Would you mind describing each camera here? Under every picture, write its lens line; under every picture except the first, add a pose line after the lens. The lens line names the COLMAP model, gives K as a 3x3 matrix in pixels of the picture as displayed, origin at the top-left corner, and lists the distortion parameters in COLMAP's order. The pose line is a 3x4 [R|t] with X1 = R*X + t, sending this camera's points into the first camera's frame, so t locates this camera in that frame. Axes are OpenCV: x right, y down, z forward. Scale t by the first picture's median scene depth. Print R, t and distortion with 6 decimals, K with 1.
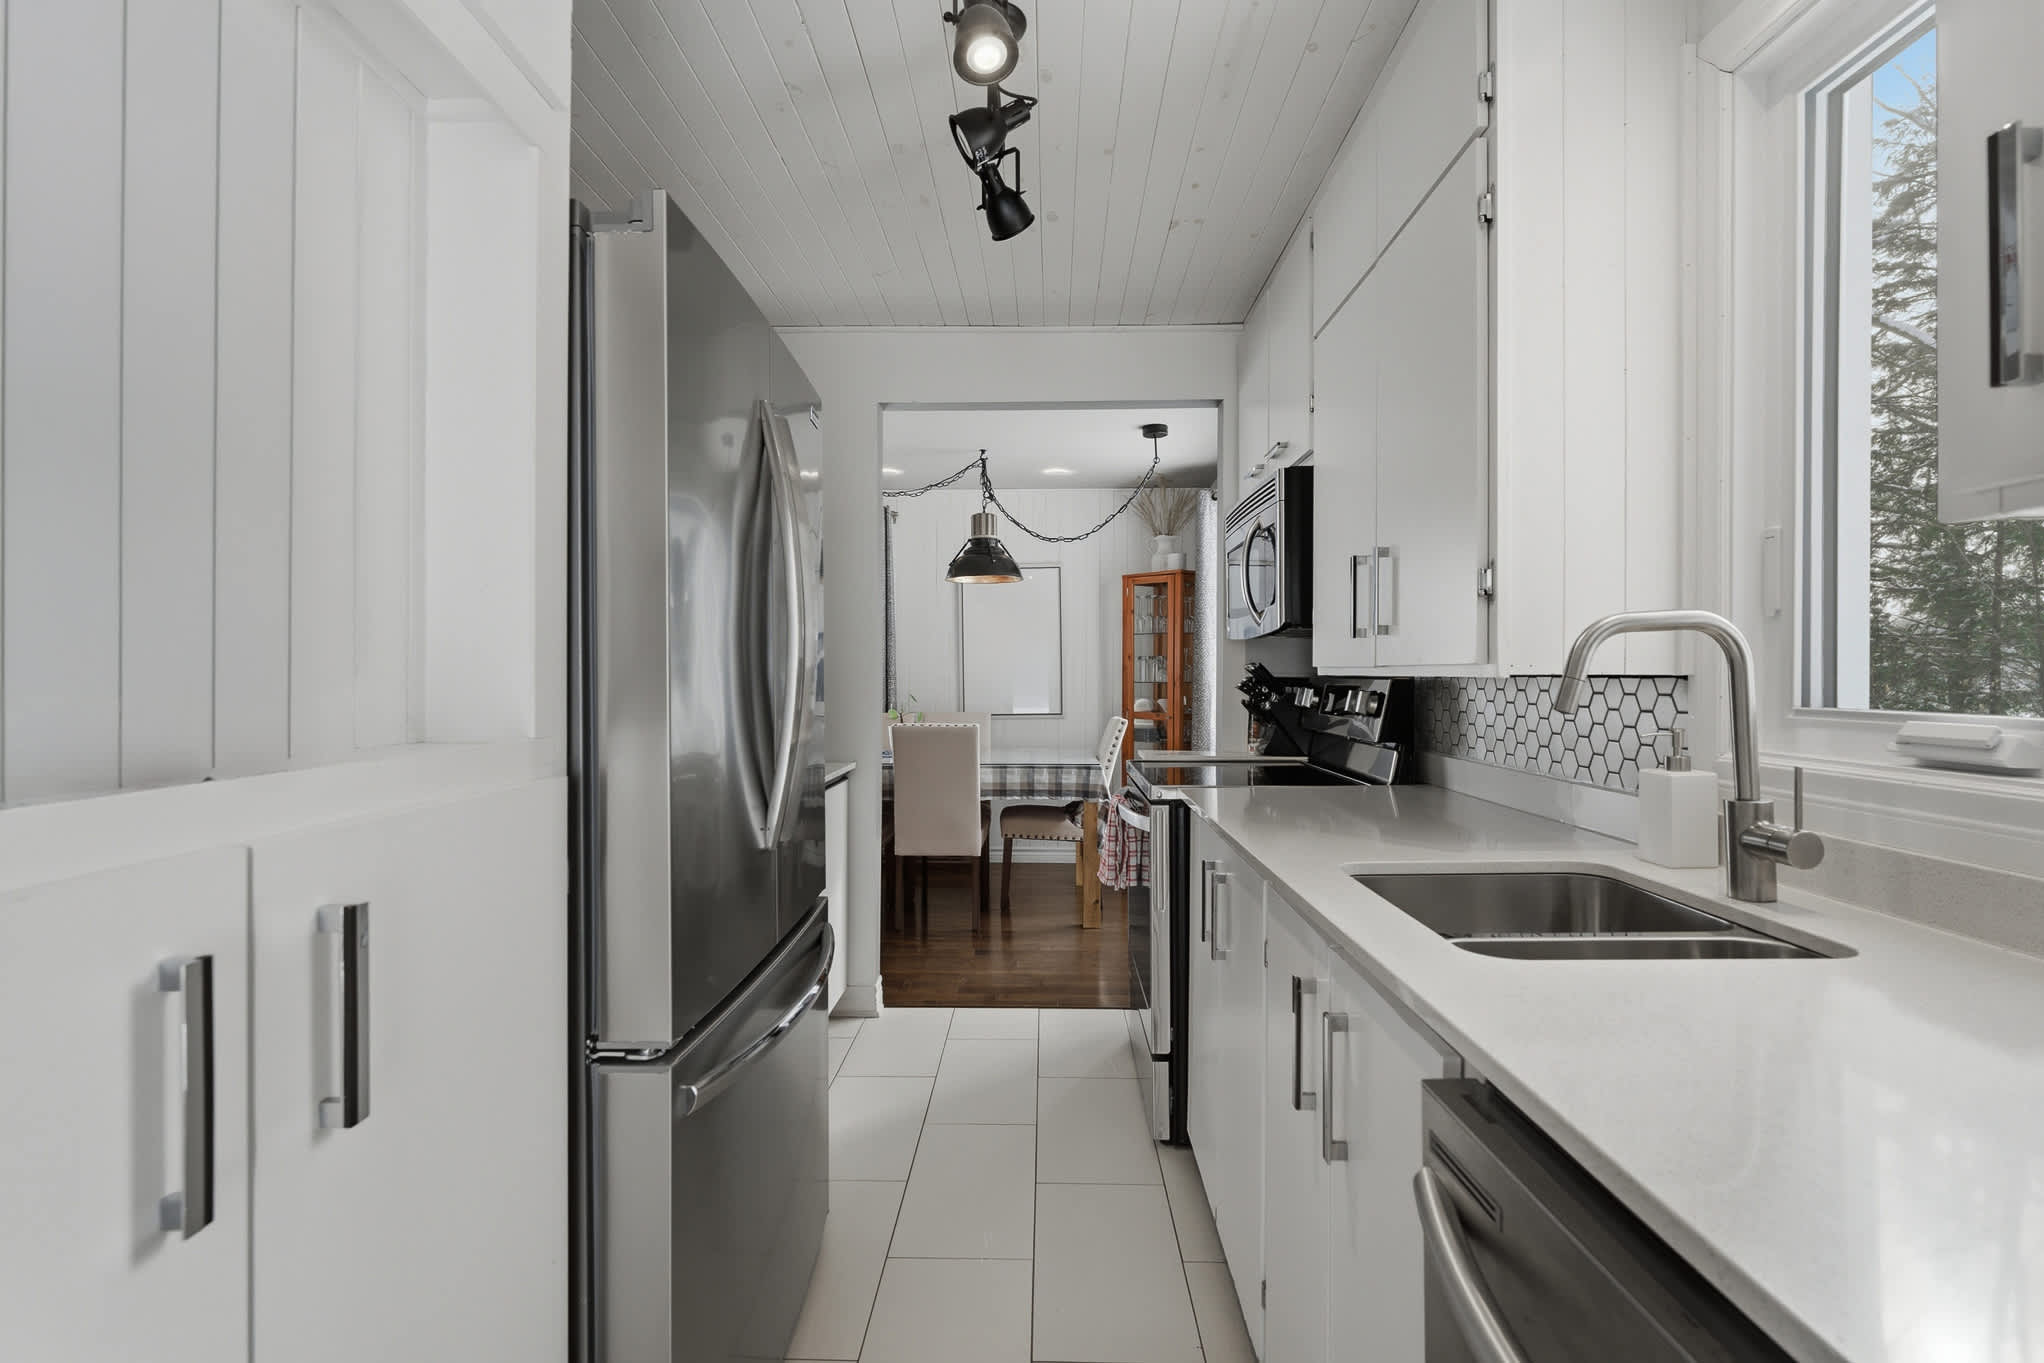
lens RADIAL K [[997.6, 0, 1022.0], [0, 997.6, 681.5], [0, 0, 1]] dist [-0.001542, -0.000146]
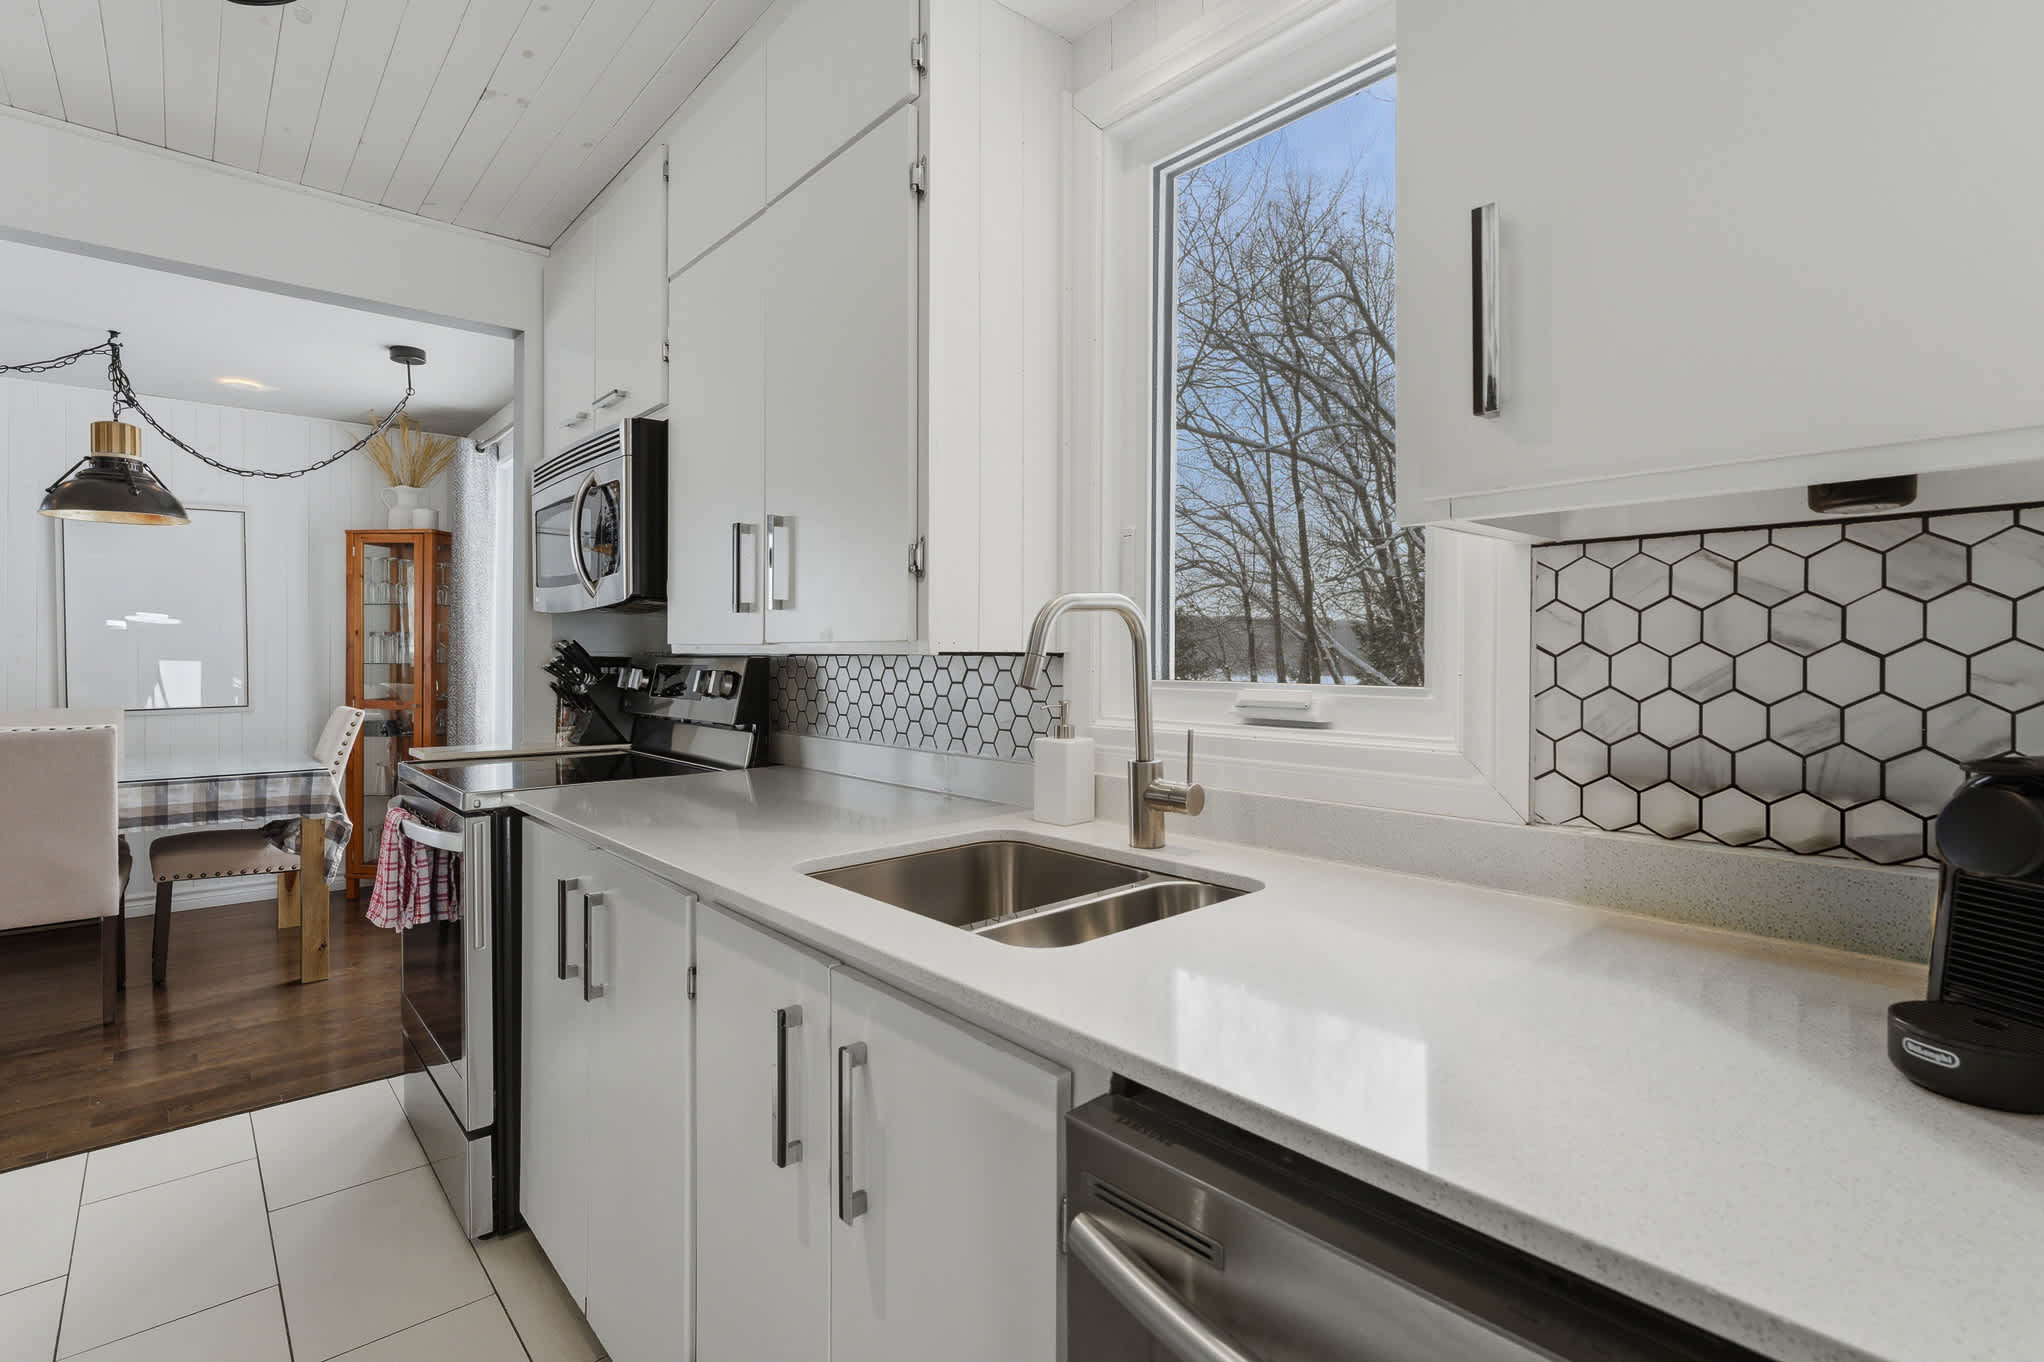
lens RADIAL K [[965.0, 0, 1023.1], [0, 965.0, 665.0], [0, 0, 1]] dist [-0.000500, 0.000352]
pose [[0.731462, -0.005615, 0.681859, -0.051524], [0.003941, 0.999984, 0.004007, 0.001233], [-0.681871, -0.000244, 0.731472, 0.106916]]
